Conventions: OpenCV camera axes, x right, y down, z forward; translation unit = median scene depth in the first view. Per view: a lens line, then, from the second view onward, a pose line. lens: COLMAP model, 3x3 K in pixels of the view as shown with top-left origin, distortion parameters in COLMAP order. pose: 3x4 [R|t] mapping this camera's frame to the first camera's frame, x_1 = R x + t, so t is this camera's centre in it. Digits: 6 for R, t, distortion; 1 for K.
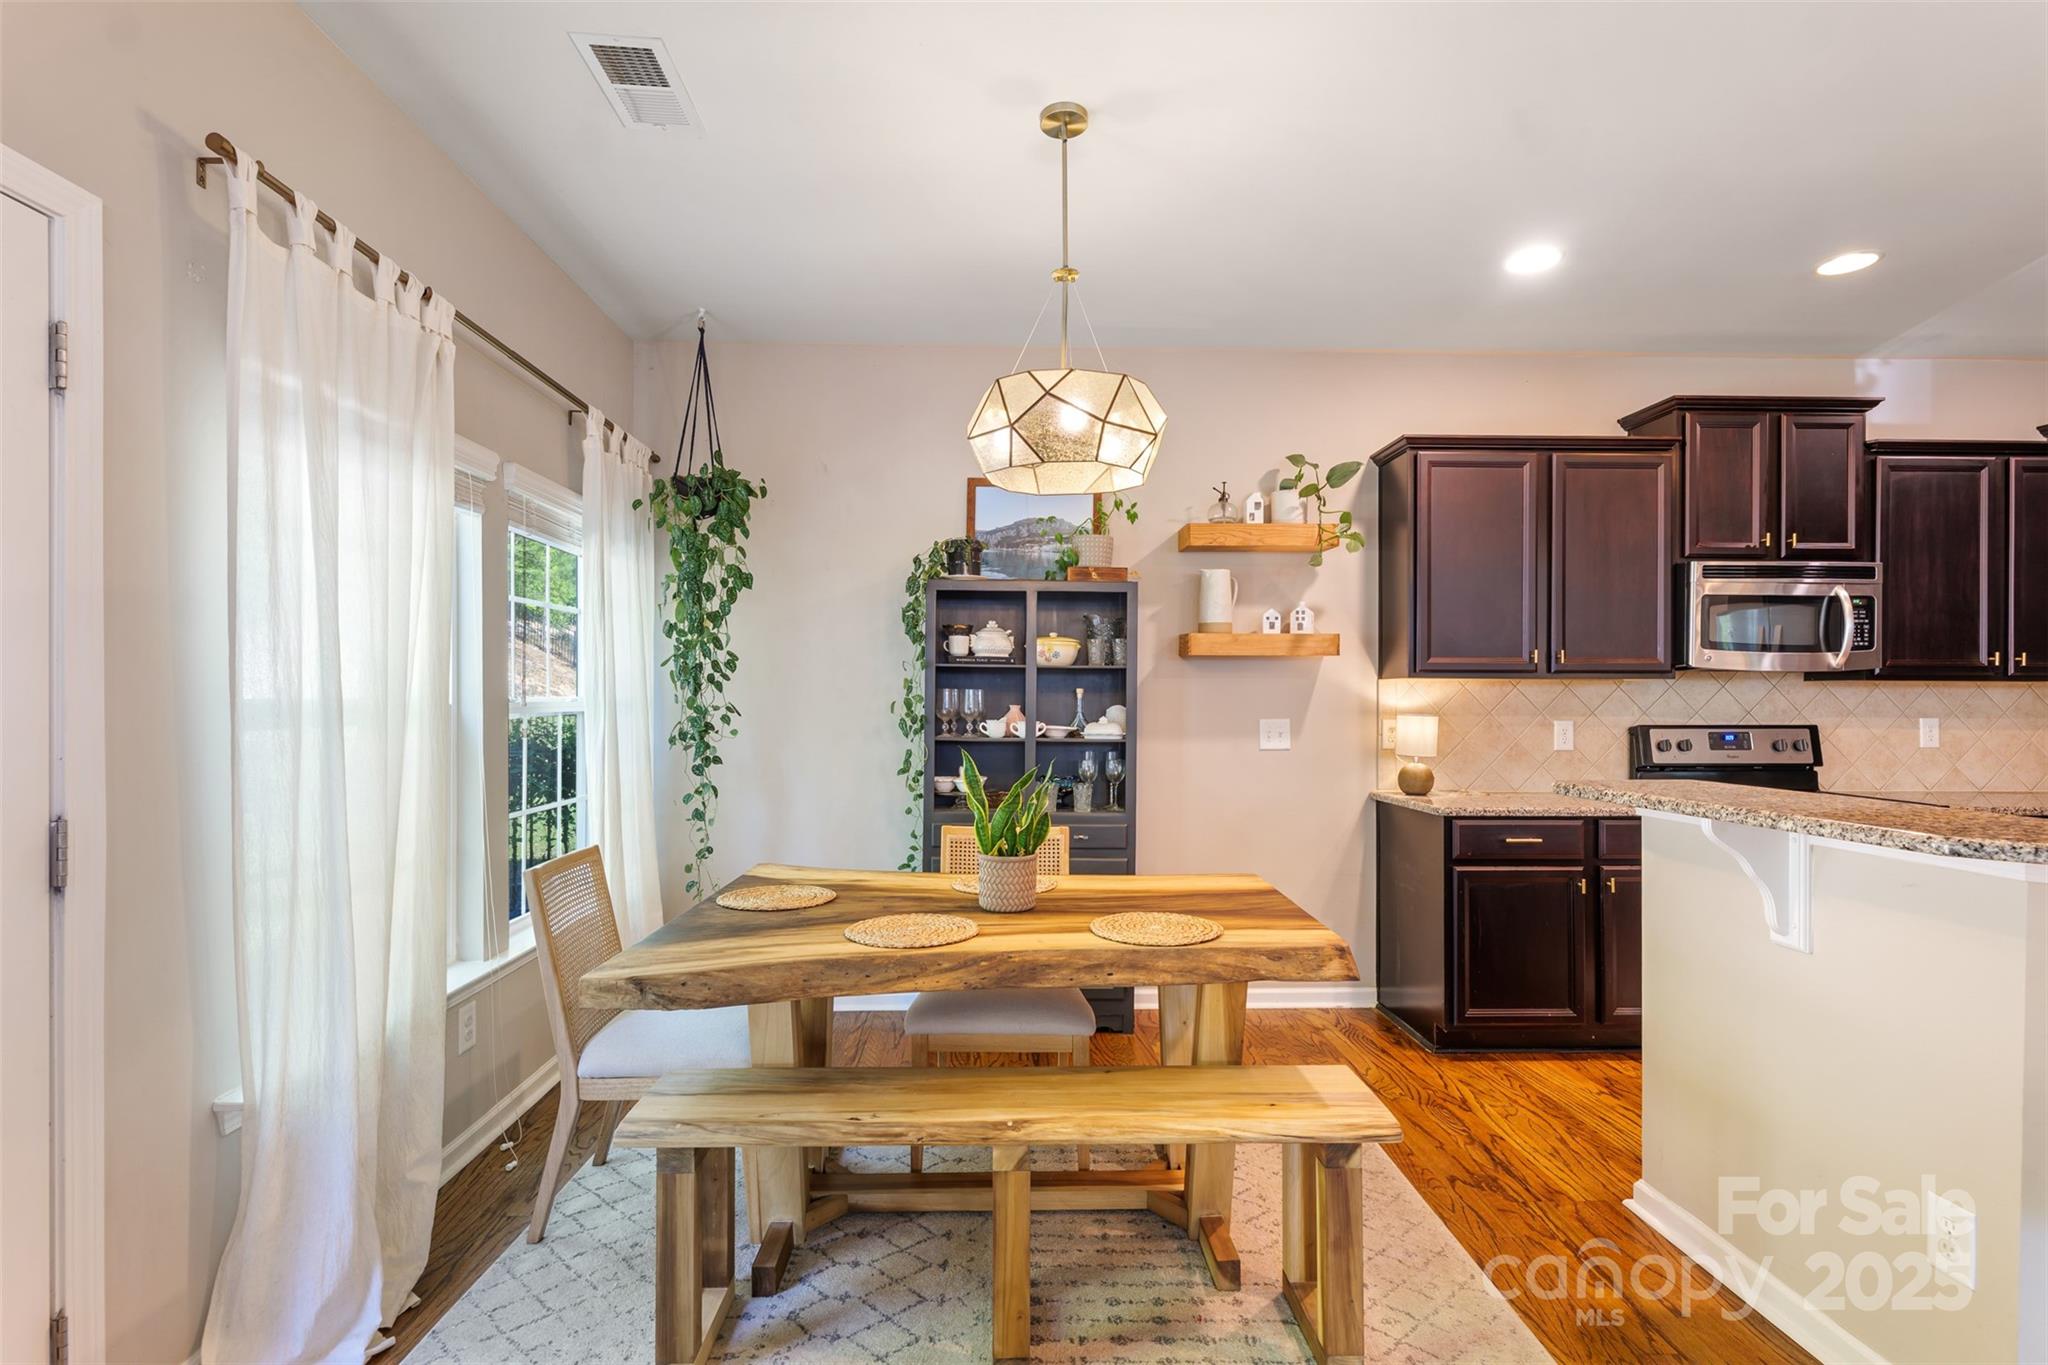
lens RADIAL K [[959.5, 0, 1020.5], [0, 959.5, 694.3], [0, 0, 1]] dist [0.000919, 0.000628]
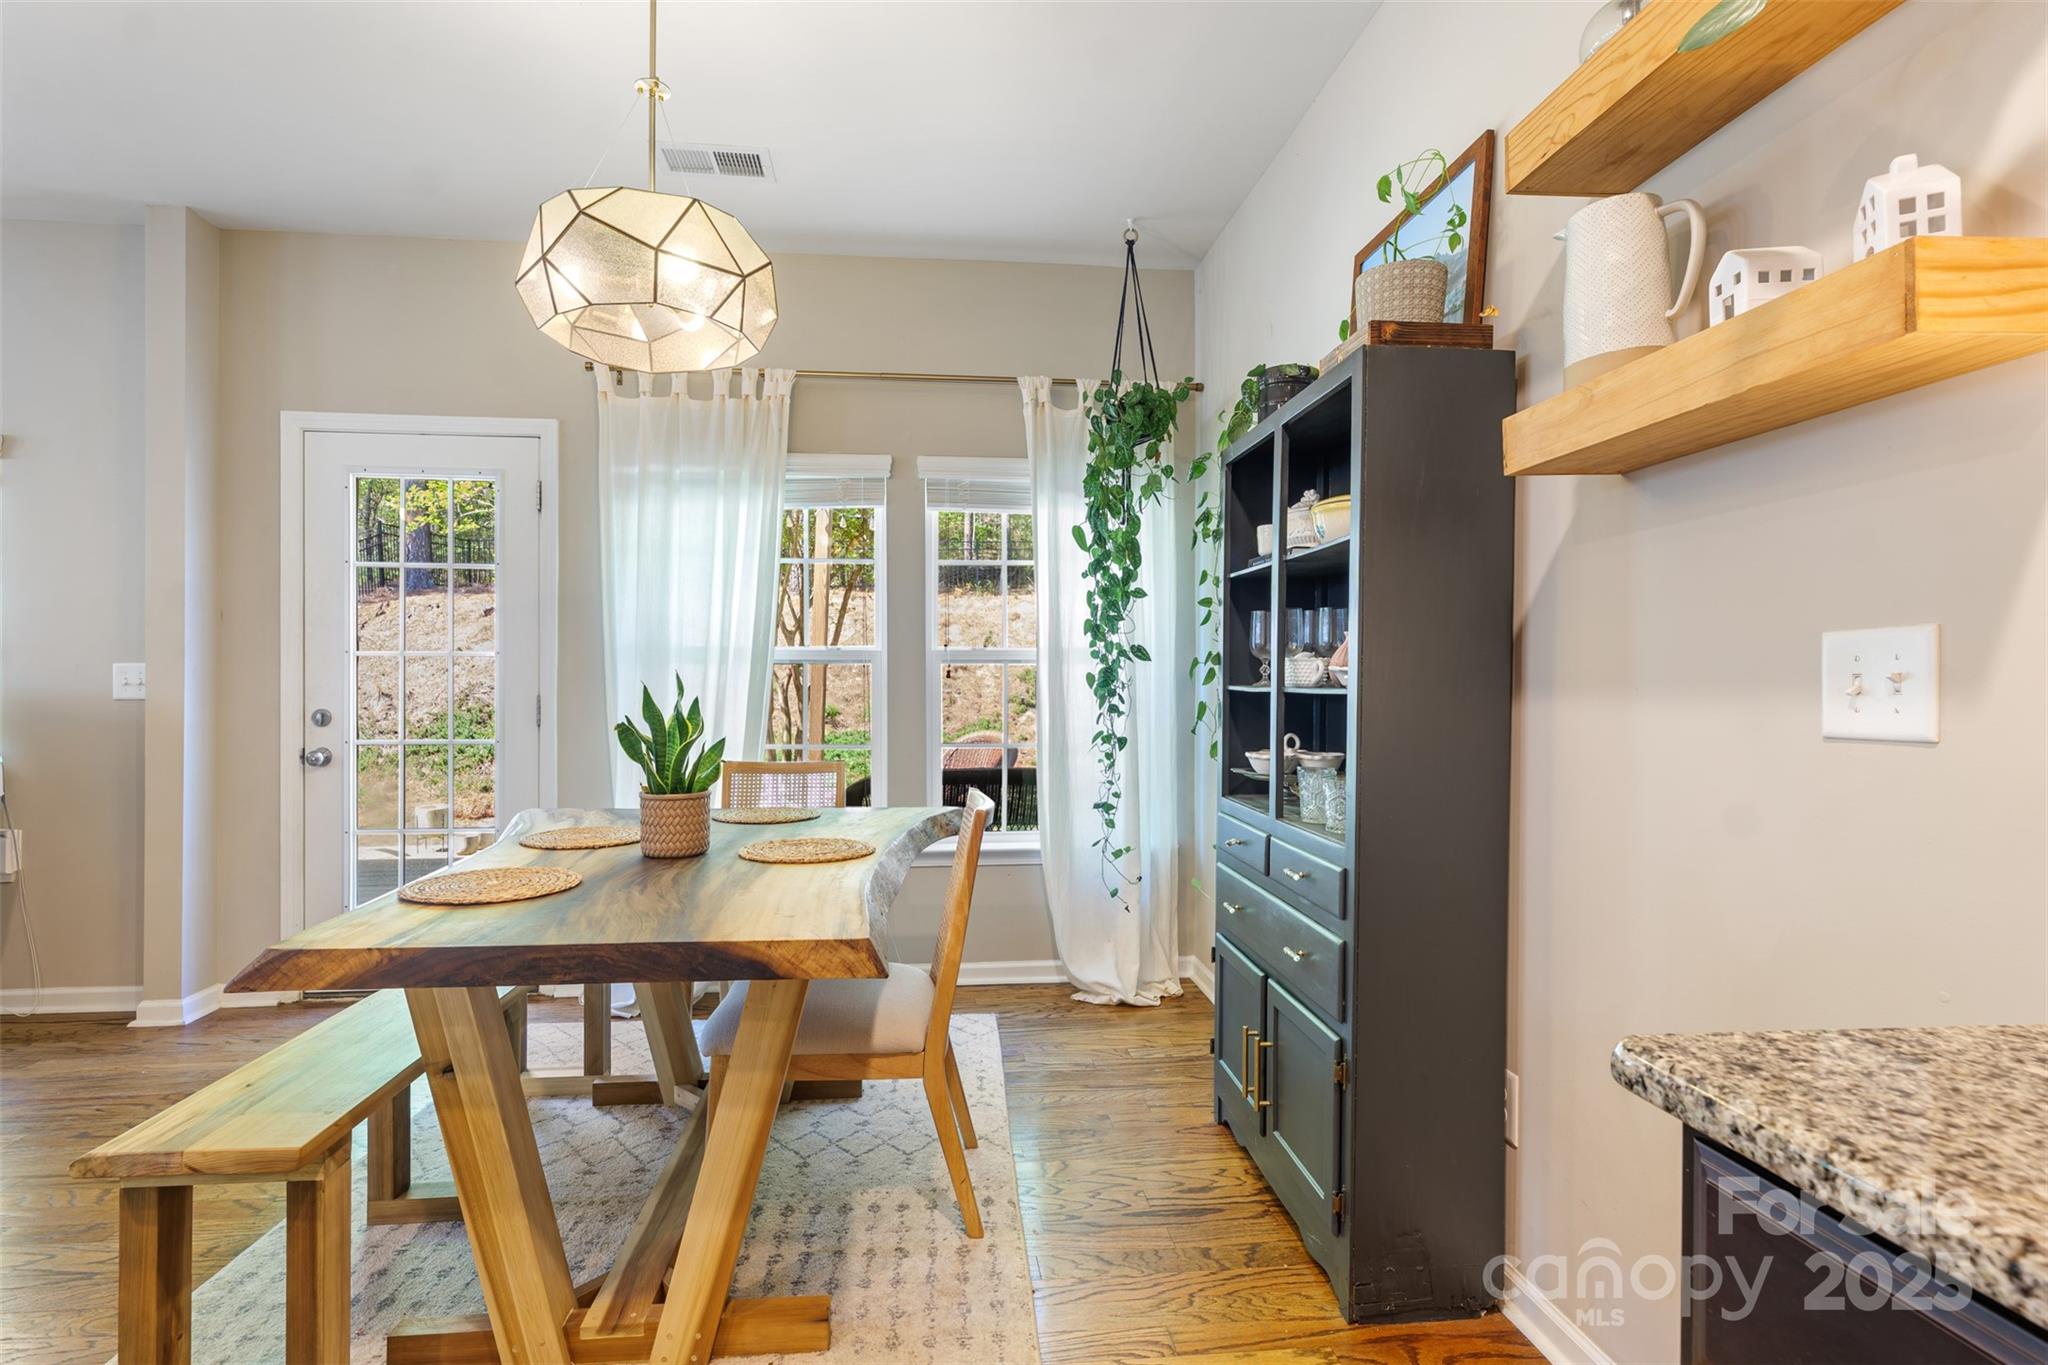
lens RADIAL K [[961.9, 0, 1009.3], [0, 961.9, 683.3], [0, 0, 1]] dist [0.004312, -0.000595]
pose [[0.073257, -0.004885, -0.997301, 0.552965], [0.001048, 0.999988, -0.004821, 0.045110], [0.997313, -0.000692, 0.073261, 0.775502]]
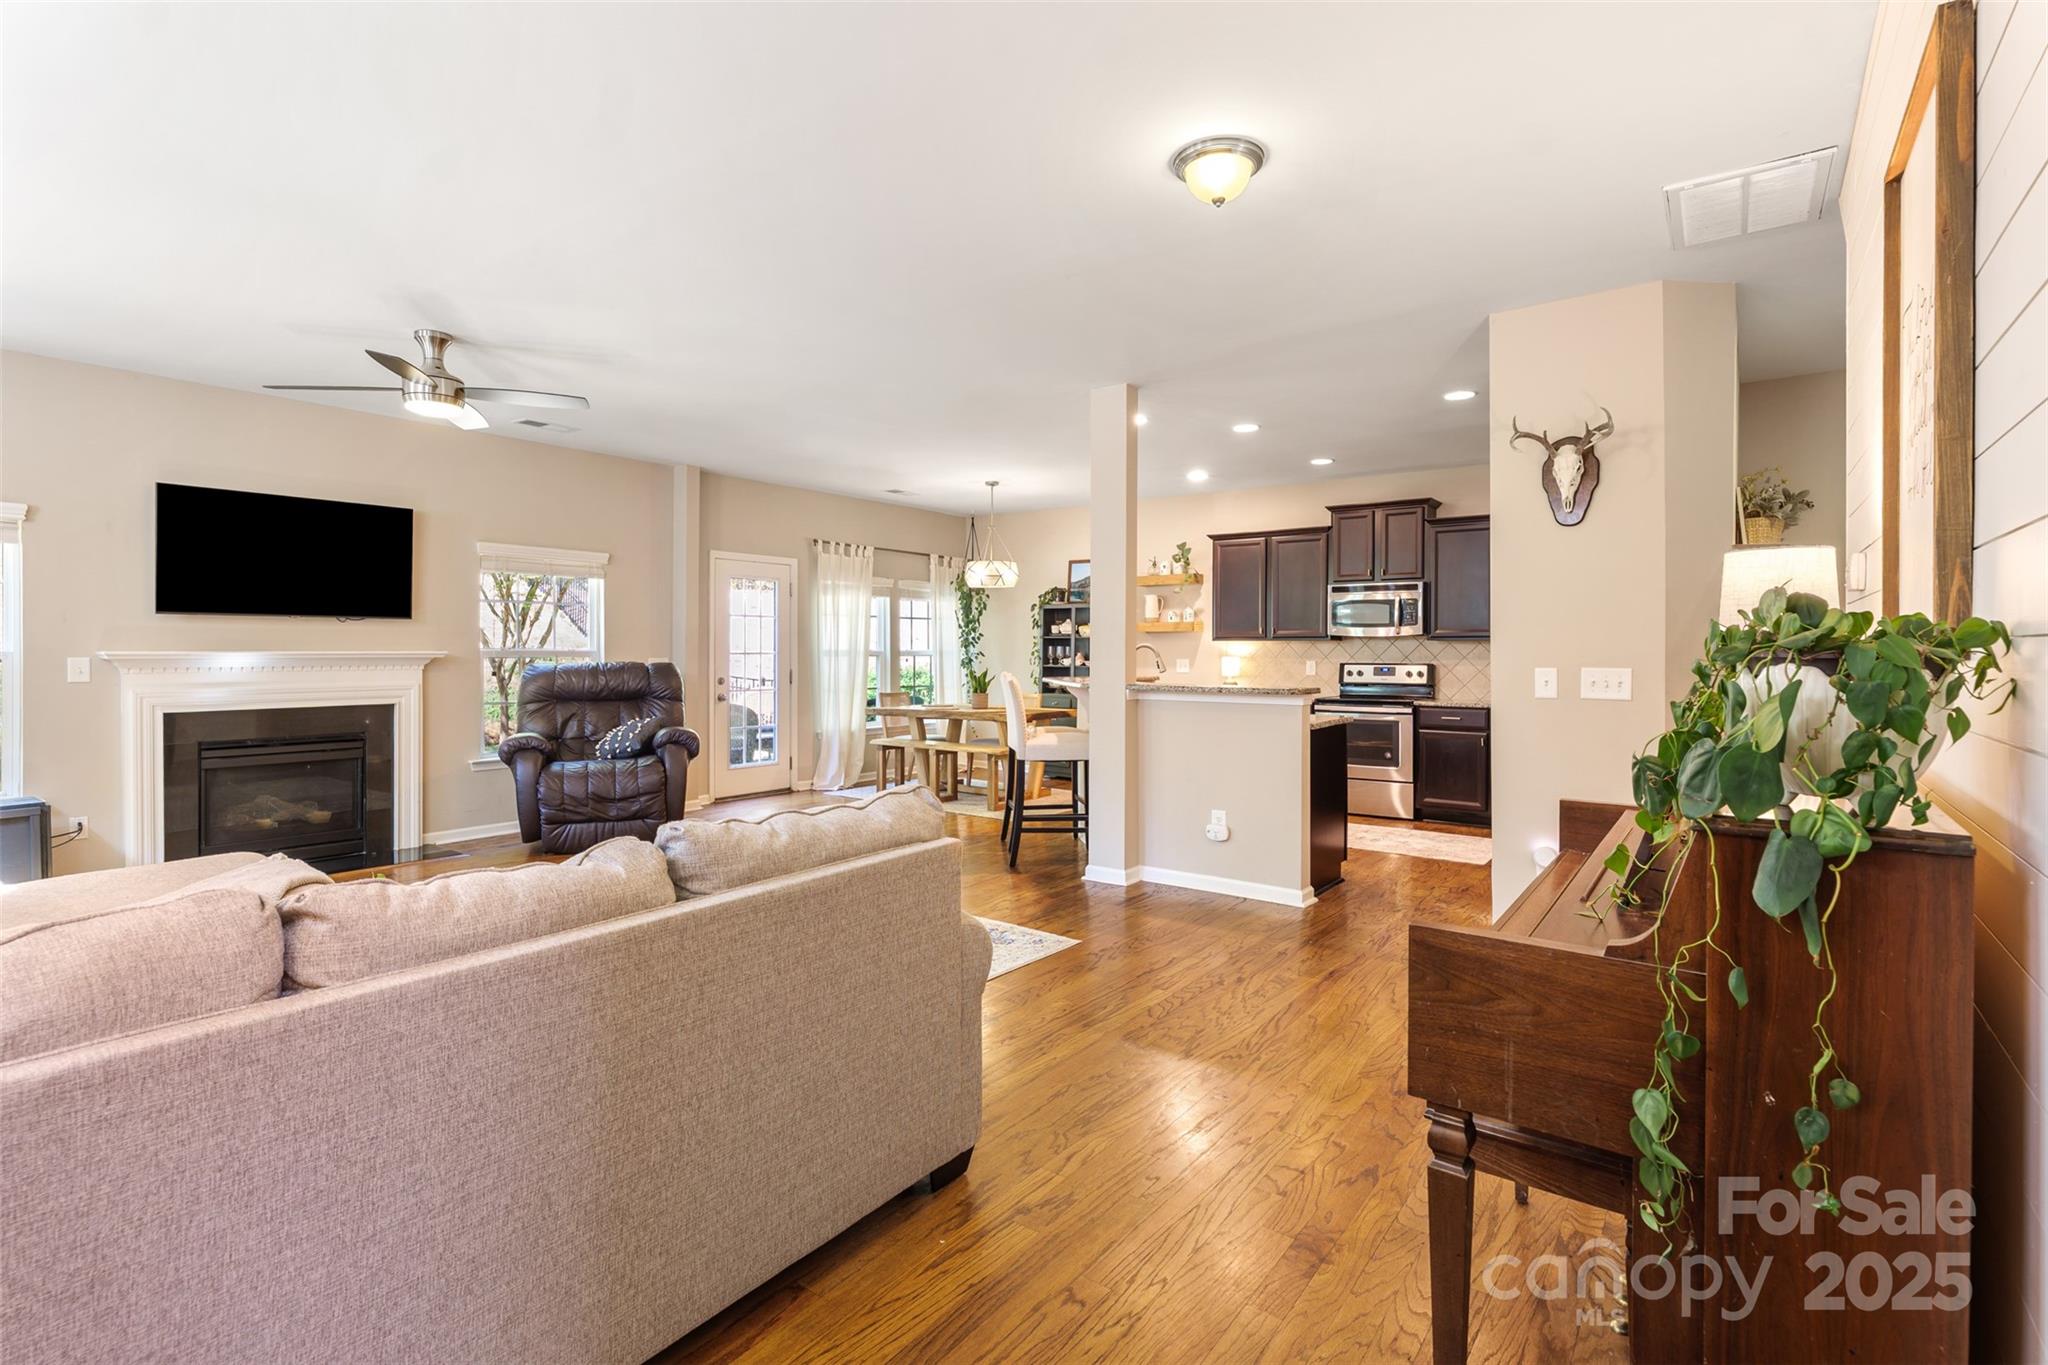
lens RADIAL K [[961.9, 0, 1027.8], [0, 961.9, 663.1], [0, 0, 1]] dist [0.004312, -0.000595]
pose [[0.793868, 0.006255, -0.608057, 1.425047], [0.000427, 0.999941, 0.010845, 0.010513], [0.608089, -0.008869, 0.793819, -1.066669]]
